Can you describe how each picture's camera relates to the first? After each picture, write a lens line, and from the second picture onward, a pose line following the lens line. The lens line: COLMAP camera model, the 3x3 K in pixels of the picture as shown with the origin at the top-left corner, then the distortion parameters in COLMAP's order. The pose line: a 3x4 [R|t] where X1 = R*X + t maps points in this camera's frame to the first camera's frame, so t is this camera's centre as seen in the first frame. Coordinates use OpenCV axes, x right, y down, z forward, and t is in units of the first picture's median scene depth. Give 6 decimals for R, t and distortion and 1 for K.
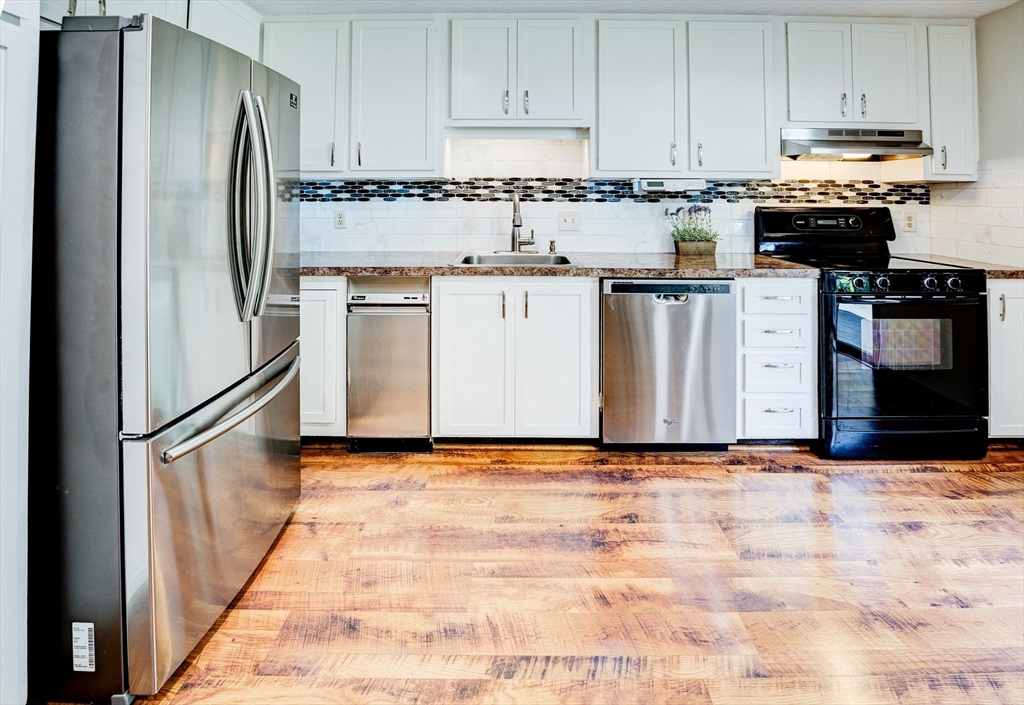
lens RADIAL K [[407.3, 0, 511.9], [0, 407.3, 306.0], [0, 0, 1]] dist [-0.016183, -0.000020]
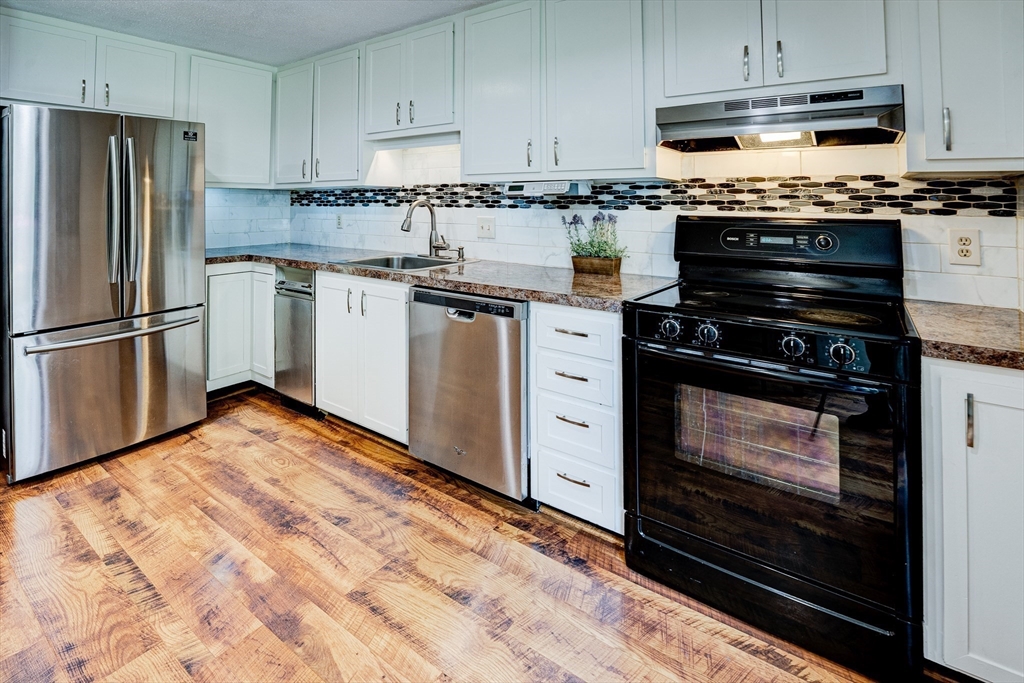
lens RADIAL K [[417.5, 0, 514.8], [0, 417.5, 312.0], [0, 0, 1]] dist [-0.014969, -0.000423]
pose [[0.859283, 0.130555, -0.494558, 0.751179], [-0.133790, 0.990584, 0.029039, -0.053709], [0.493693, 0.041214, 0.868659, 0.200375]]
